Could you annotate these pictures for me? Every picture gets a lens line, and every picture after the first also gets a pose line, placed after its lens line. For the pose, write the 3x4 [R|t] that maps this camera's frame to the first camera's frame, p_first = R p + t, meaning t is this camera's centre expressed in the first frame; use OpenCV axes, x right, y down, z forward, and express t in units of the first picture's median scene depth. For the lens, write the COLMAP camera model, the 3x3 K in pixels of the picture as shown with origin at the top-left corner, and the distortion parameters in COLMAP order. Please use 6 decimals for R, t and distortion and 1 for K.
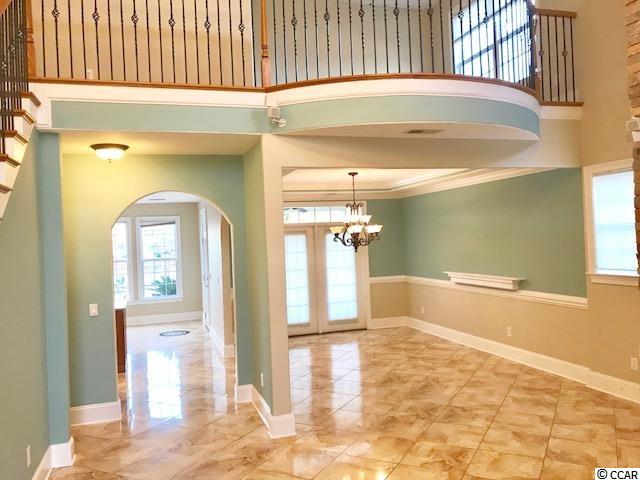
lens RADIAL K [[523.7, 0, 318.3], [0, 523.7, 235.5], [0, 0, 1]] dist [0.006350, -0.004771]
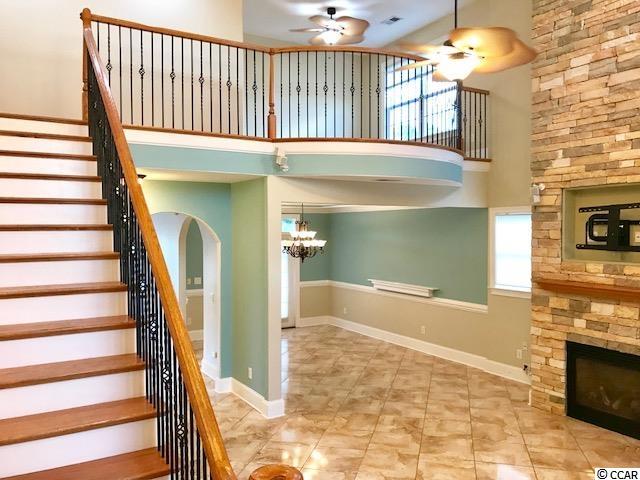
lens RADIAL K [[526.3, 0, 320.2], [0, 526.3, 237.9], [0, 0, 1]] dist [0.000625, 0.010452]
pose [[0.970600, 0.034214, 0.238254, -0.225854], [-0.038807, 0.999140, 0.014611, -0.055984], [-0.237549, -0.023427, 0.971093, -0.197166]]
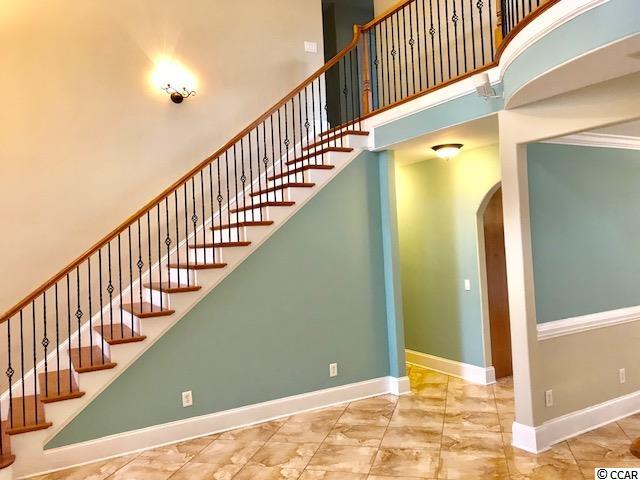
lens RADIAL K [[526.3, 0, 320.2], [0, 526.3, 237.9], [0, 0, 1]] dist [0.000625, 0.010452]
pose [[0.226877, 0.023861, -0.973631, 0.583715], [0.045519, 0.998348, 0.035074, -0.016991], [0.972859, -0.052276, 0.225416, 0.389539]]
